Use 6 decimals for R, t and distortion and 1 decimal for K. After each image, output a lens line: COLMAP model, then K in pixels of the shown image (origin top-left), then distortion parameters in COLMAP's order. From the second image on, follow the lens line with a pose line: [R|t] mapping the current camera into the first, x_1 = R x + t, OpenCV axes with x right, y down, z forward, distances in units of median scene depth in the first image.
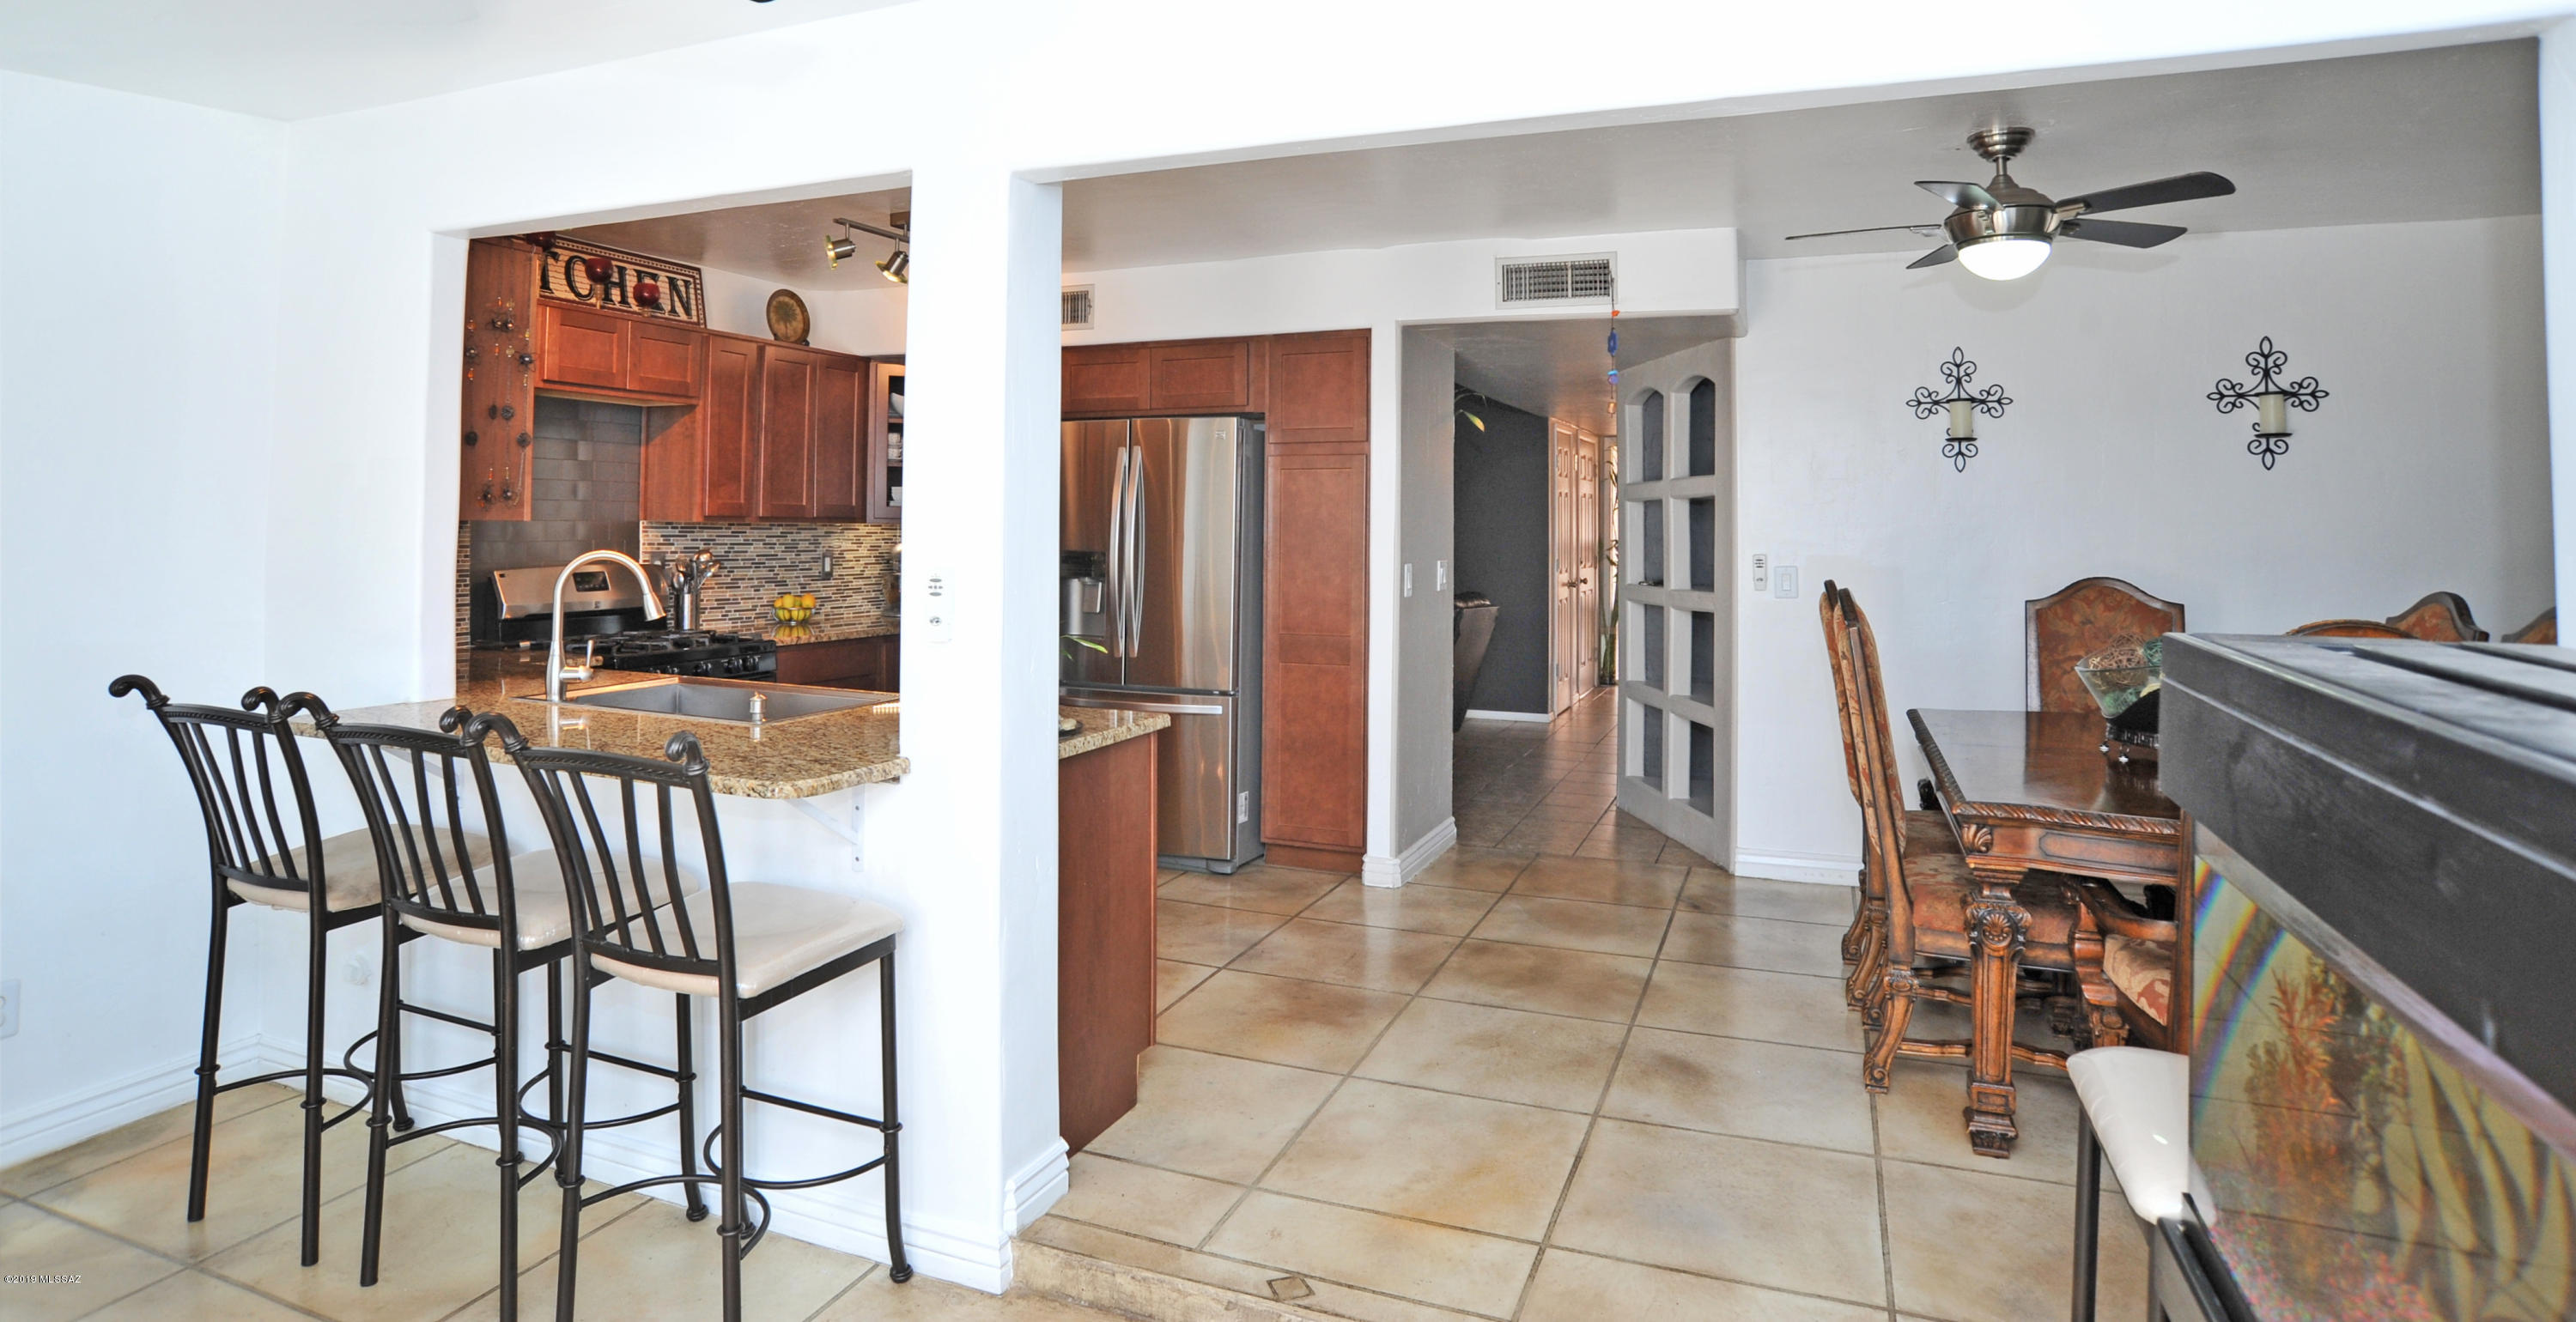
lens RADIAL K [[1350.6, 0, 1243.9], [0, 1350.6, 479.4], [0, 0, 1]] dist [-0.084967, 0.000181]
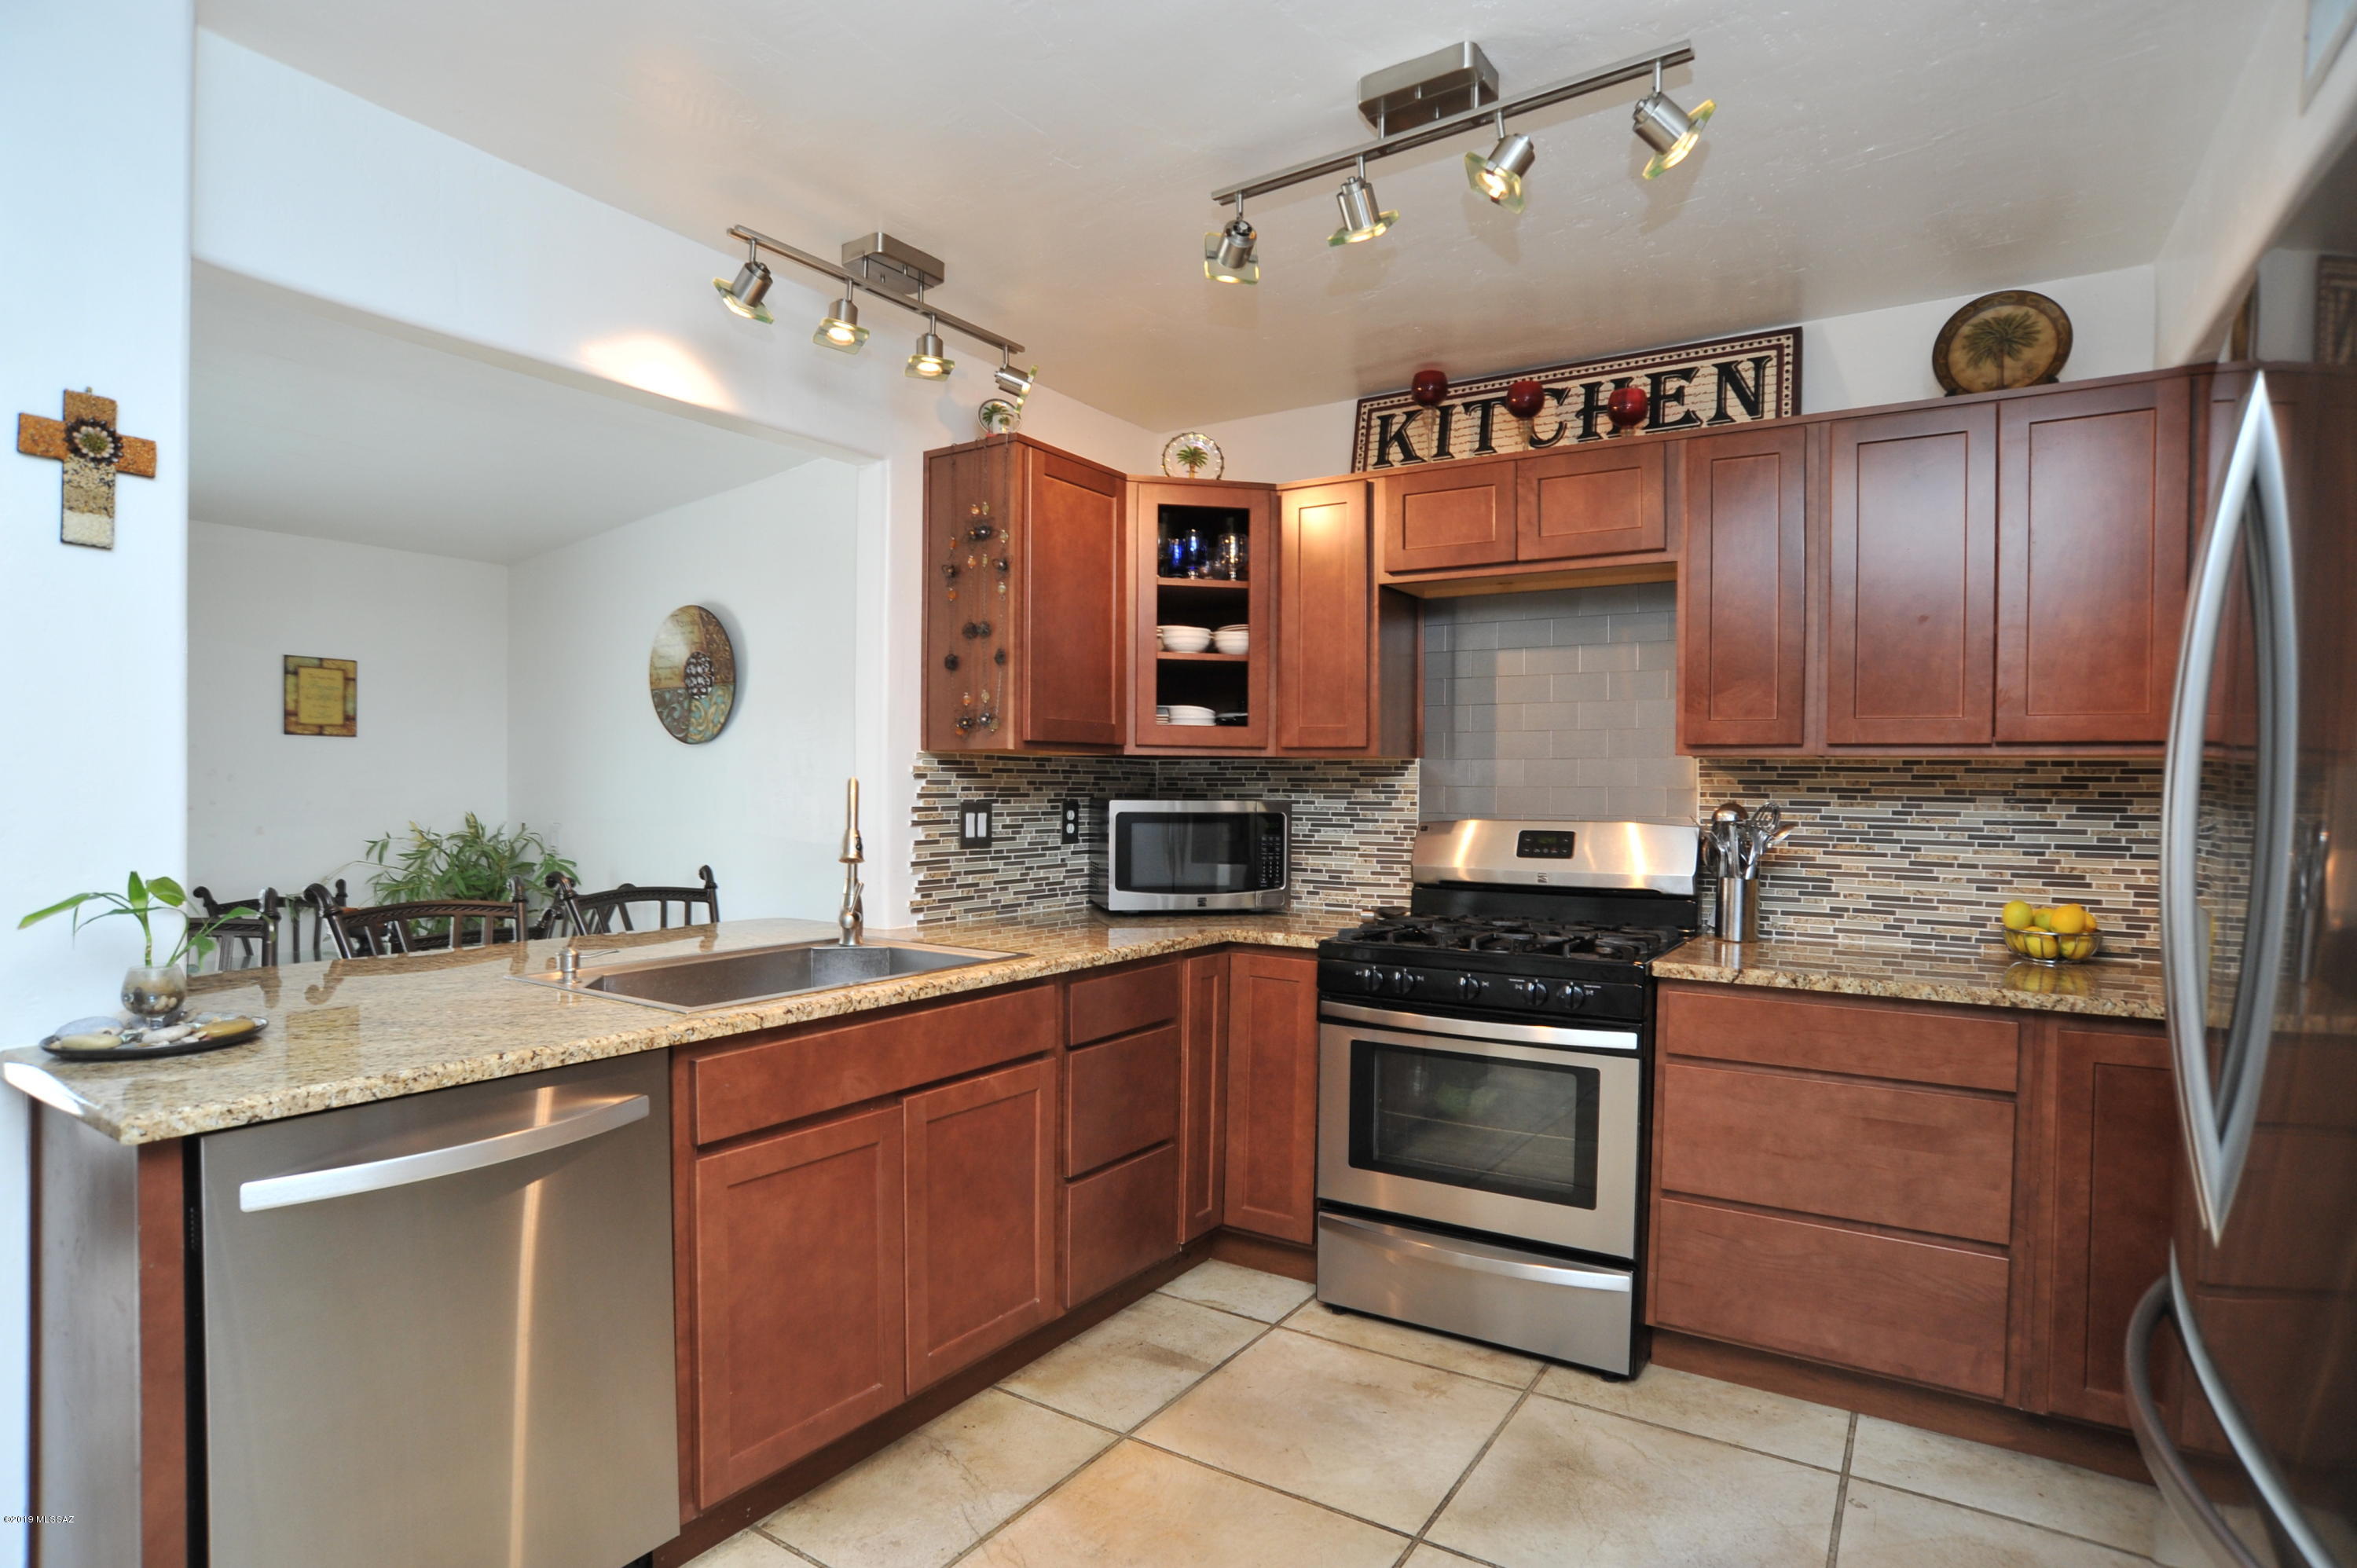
lens RADIAL K [[1214.2, 0, 1175.8], [0, 1214.2, 809.1], [0, 0, 1]] dist [-0.104045, 0.053462]
pose [[-0.170325, 0.008001, -0.985356, 0.153509], [0.021444, 0.999760, 0.004411, 0.047355], [0.985155, -0.020378, -0.170455, 0.841043]]
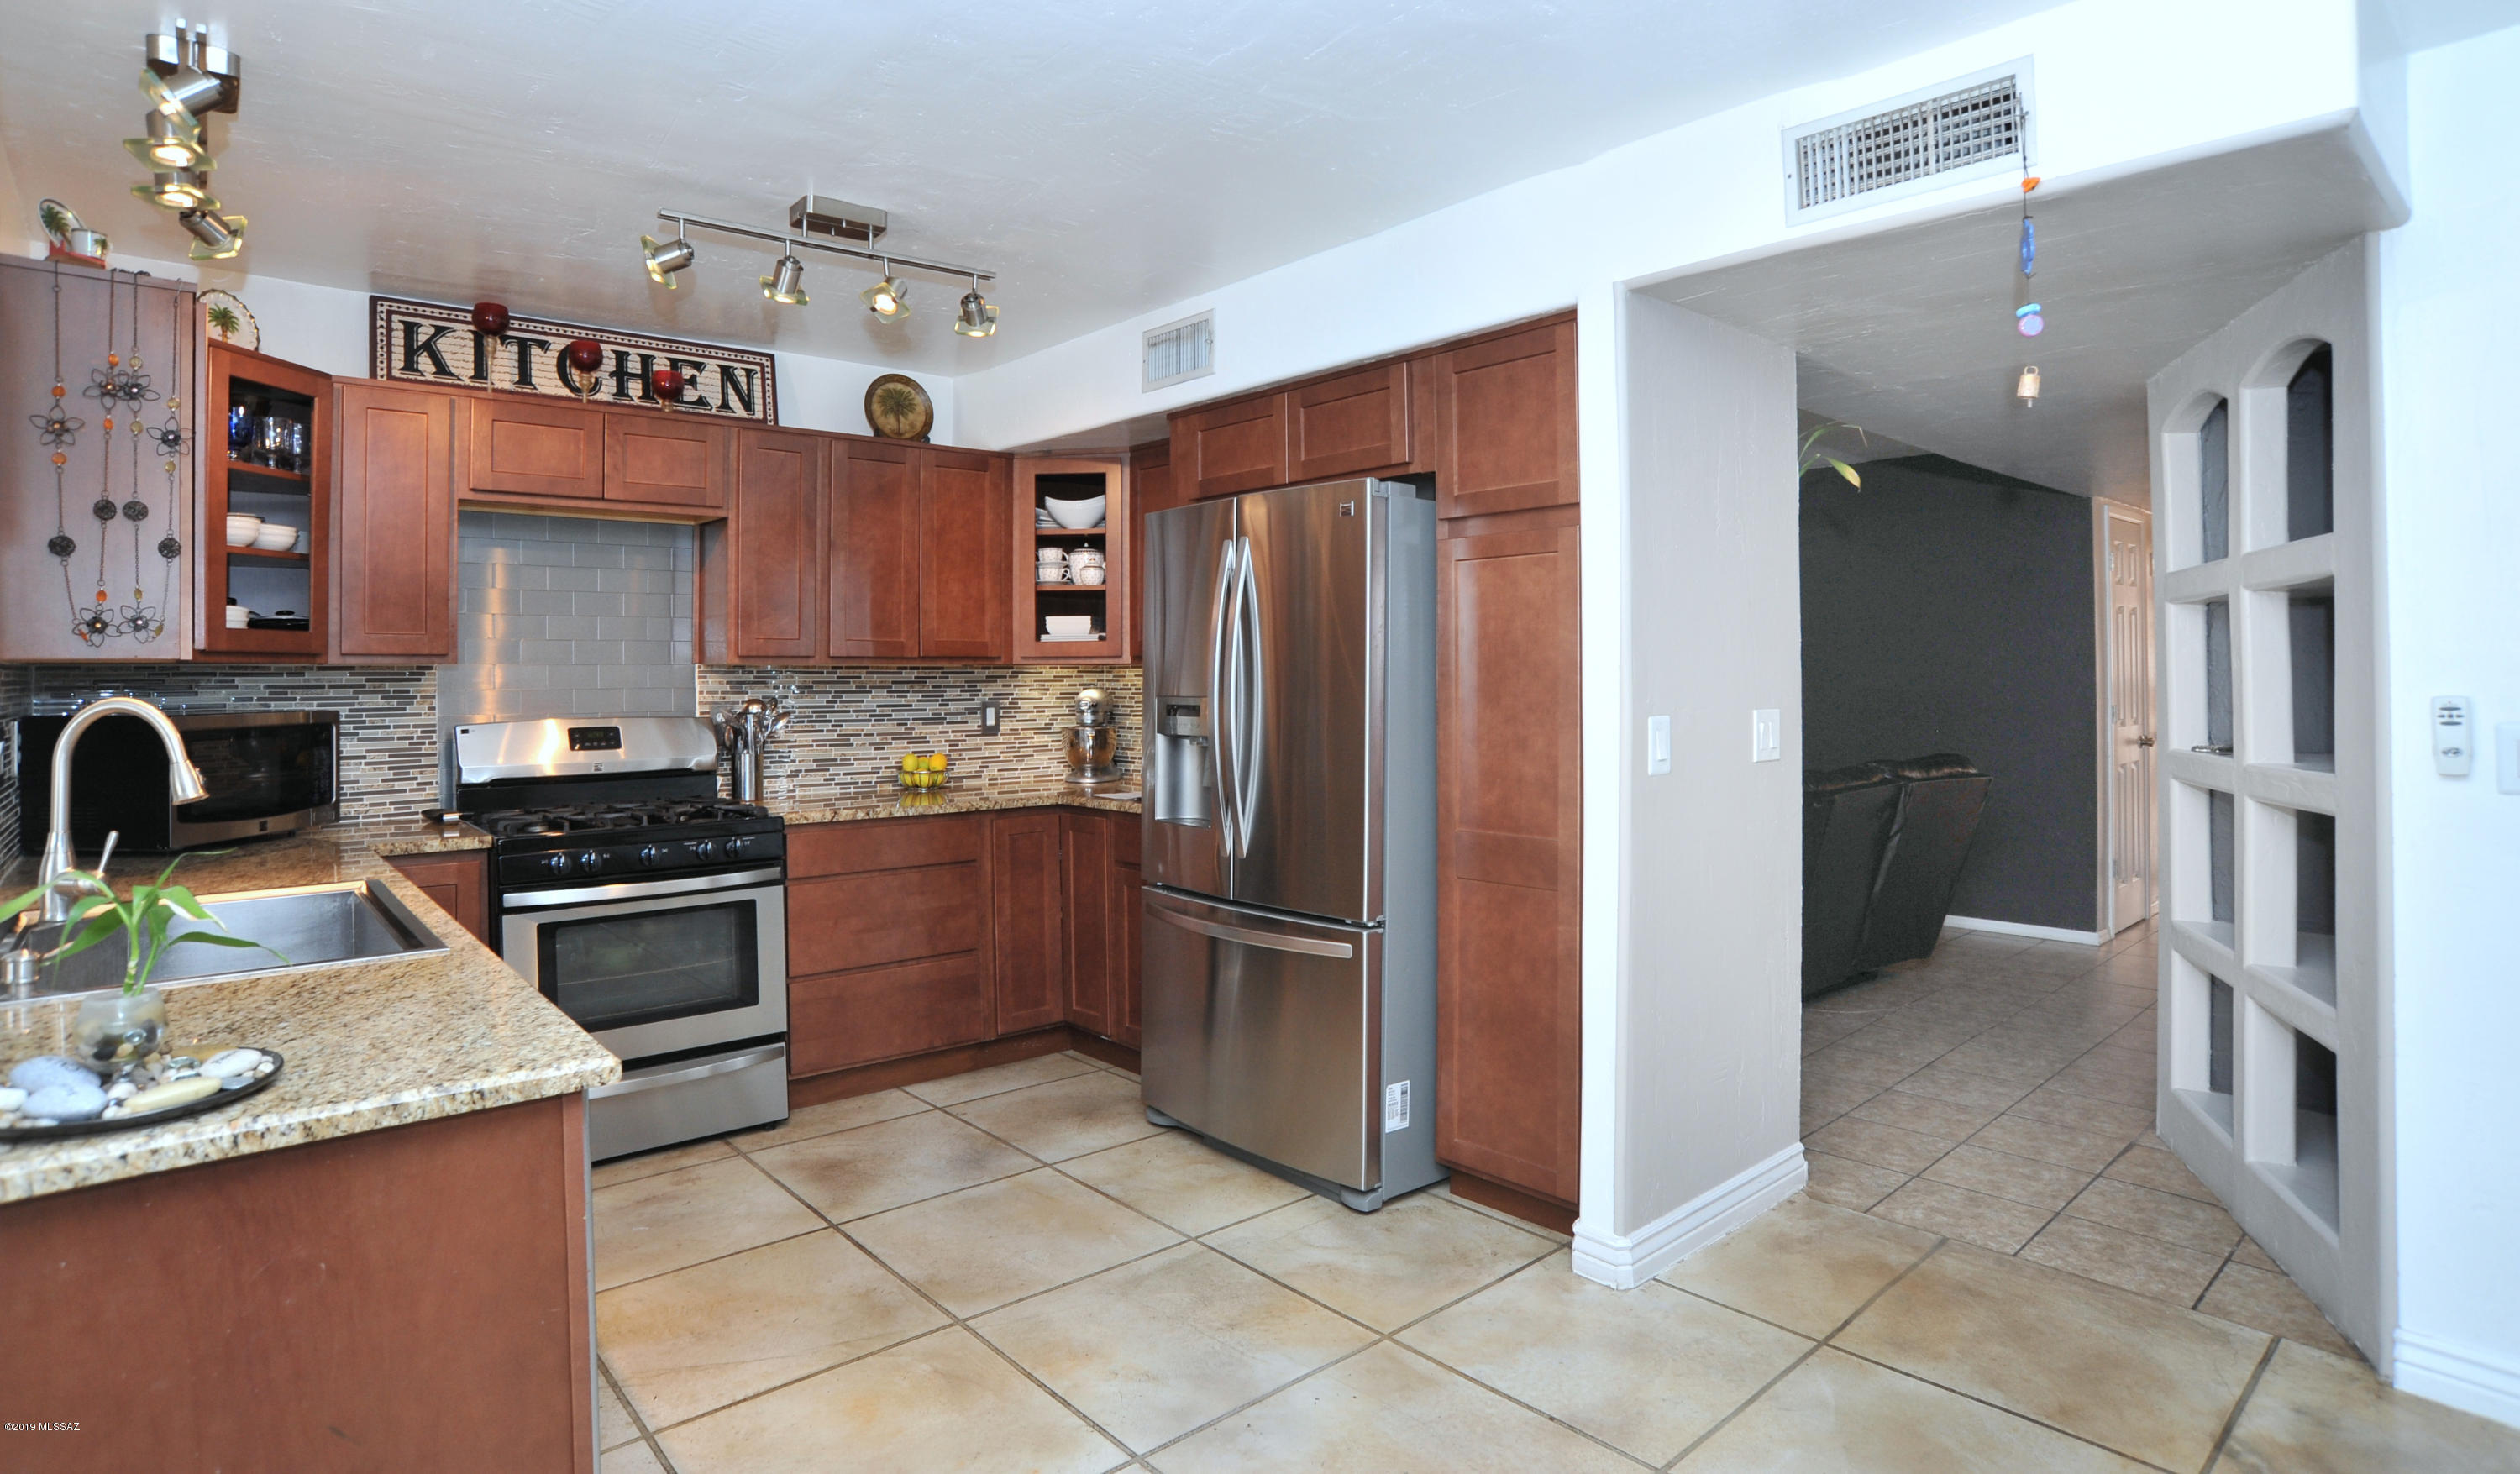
lens RADIAL K [[1291.7, 0, 1242.9], [0, 1291.7, 659.7], [0, 0, 1]] dist [-0.102435, 0.048132]
pose [[0.903132, -0.018501, -0.428964, 0.187389], [0.027913, 0.999488, 0.015660, 0.025255], [0.428454, -0.026117, 0.903186, 0.430424]]
